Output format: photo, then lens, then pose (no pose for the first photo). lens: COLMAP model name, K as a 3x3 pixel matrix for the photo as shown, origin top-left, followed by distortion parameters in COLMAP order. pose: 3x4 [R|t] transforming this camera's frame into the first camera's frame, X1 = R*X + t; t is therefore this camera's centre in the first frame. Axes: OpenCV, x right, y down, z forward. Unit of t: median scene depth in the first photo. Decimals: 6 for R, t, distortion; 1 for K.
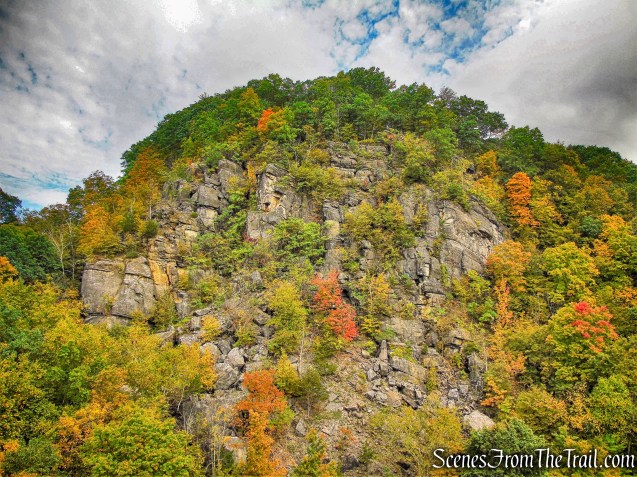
lens RADIAL K [[474.3, 0, 319.8], [0, 474.3, 238.0], [0, 0, 1]] dist [-0.056873, 0.048707]
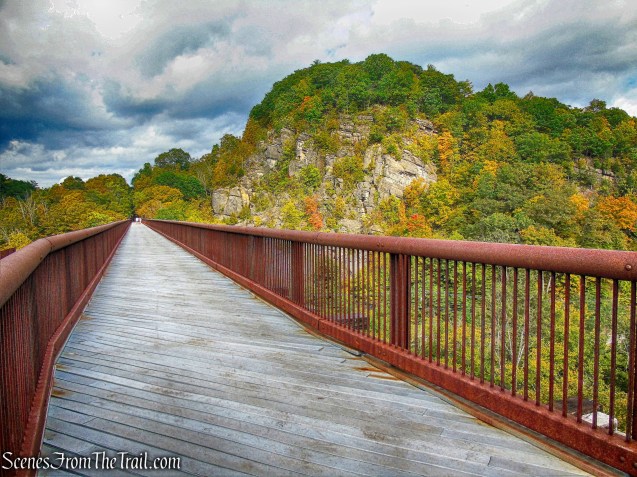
lens RADIAL K [[474.3, 0, 318.0], [0, 474.3, 239.6], [0, 0, 1]] dist [-0.056873, 0.048707]
pose [[0.925231, 0.046057, -0.376598, 0.703714], [0.036414, 0.977242, 0.208978, -0.145115], [0.377652, -0.207066, 0.902498, -0.745675]]
